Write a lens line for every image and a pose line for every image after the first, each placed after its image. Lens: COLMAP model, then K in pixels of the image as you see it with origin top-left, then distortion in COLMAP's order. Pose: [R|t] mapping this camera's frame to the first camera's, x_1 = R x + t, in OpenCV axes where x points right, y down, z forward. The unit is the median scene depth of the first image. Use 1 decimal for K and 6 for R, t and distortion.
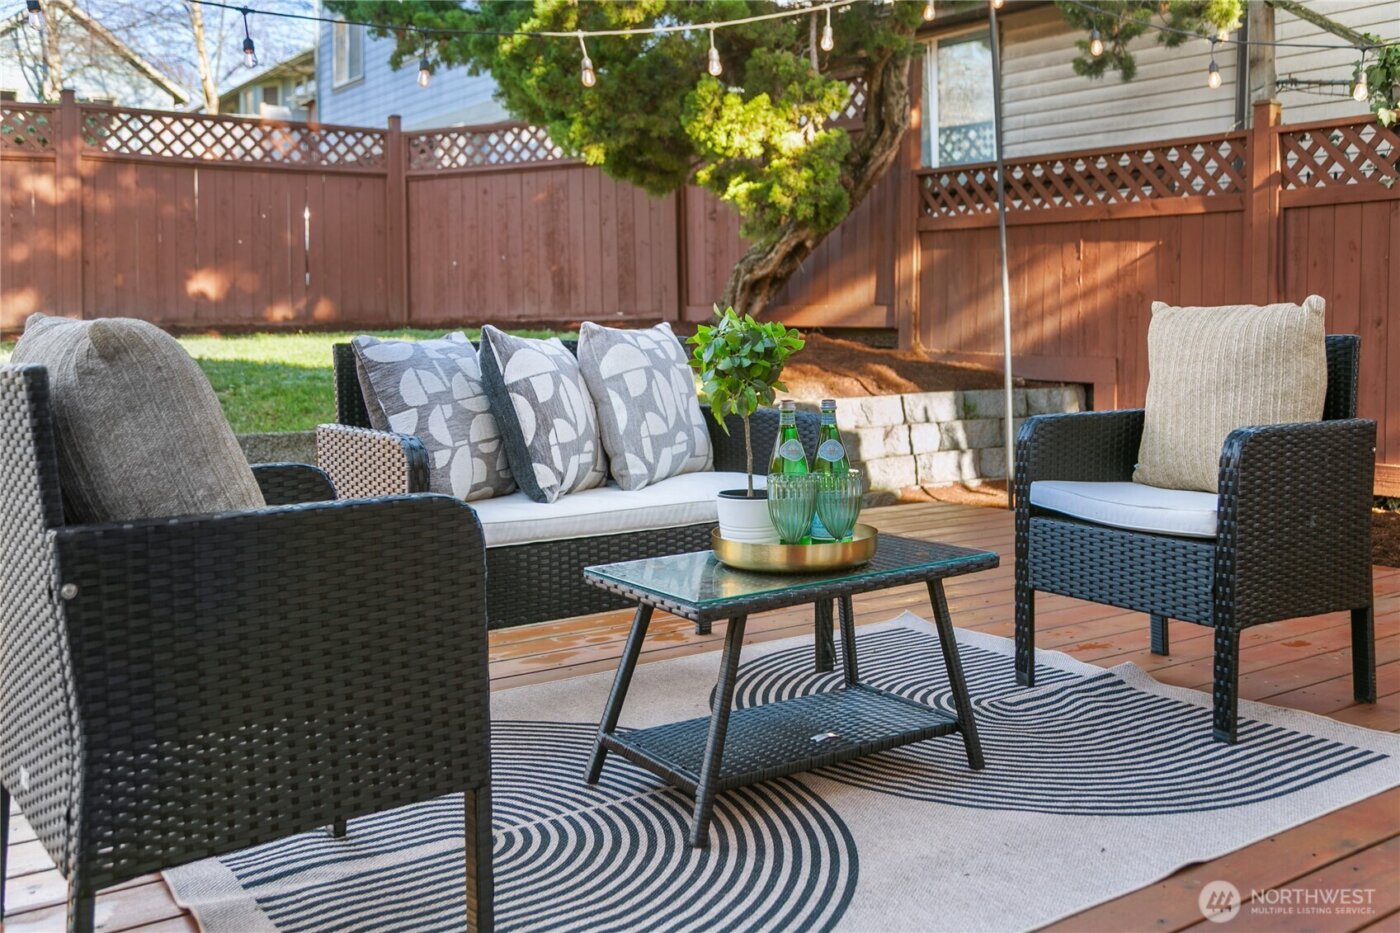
lens RADIAL K [[1375.7, 0, 700.0], [0, 1375.7, 466.5], [0, 0, 1]] dist [0.003236, 0.017089]
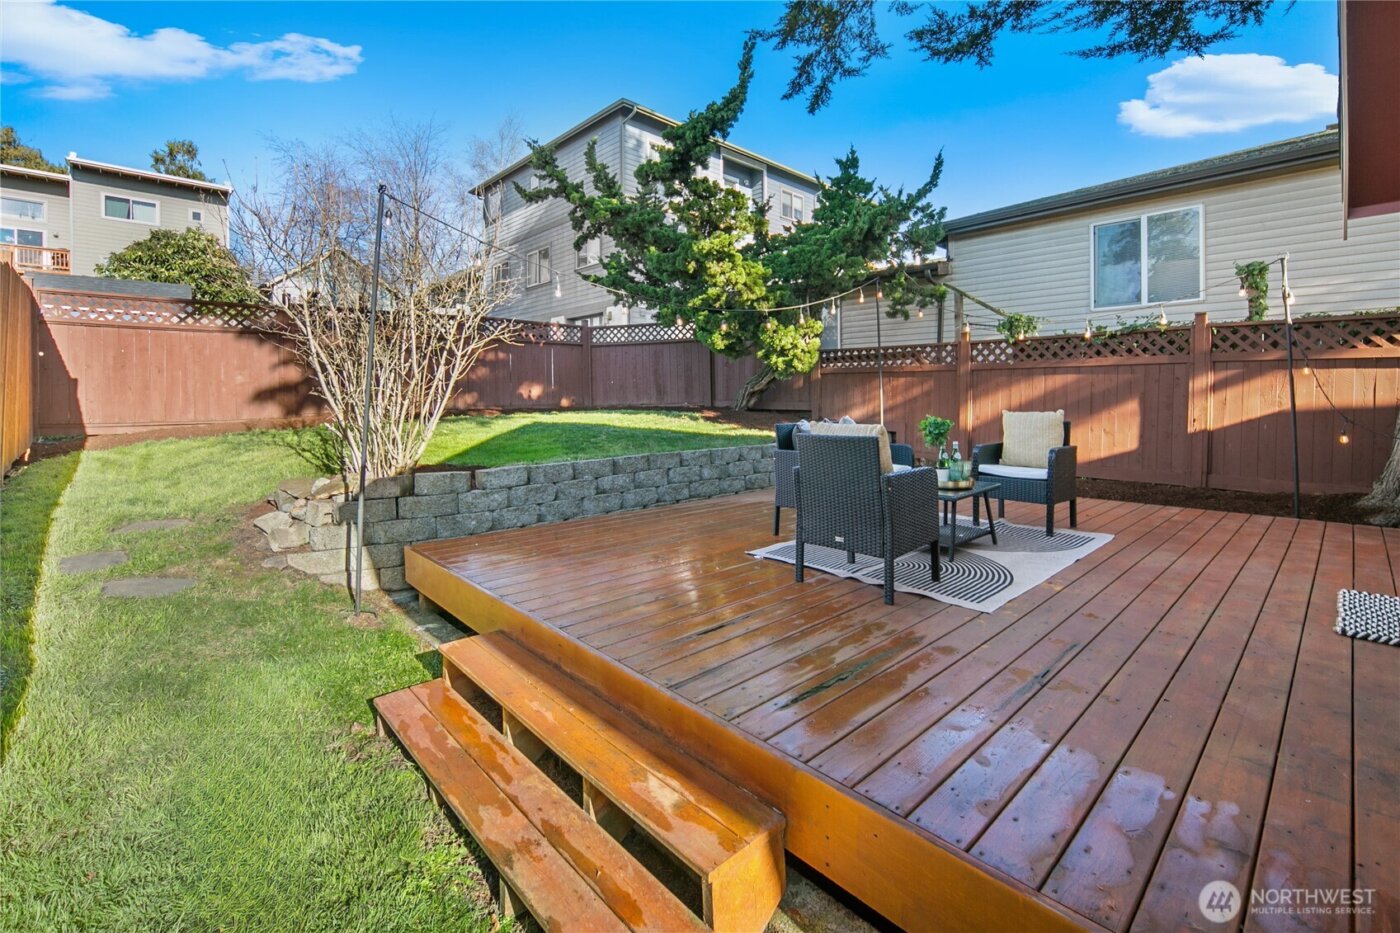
lens RADIAL K [[617.6, 0, 700.0], [0, 617.6, 466.5], [0, 0, 1]] dist [-0.000656, -0.000029]
pose [[0.993181, -0.004581, 0.116493, -0.283869], [0.004630, 0.999989, -0.000143, 0.005844], [-0.116491, 0.000682, 0.993191, -0.190118]]
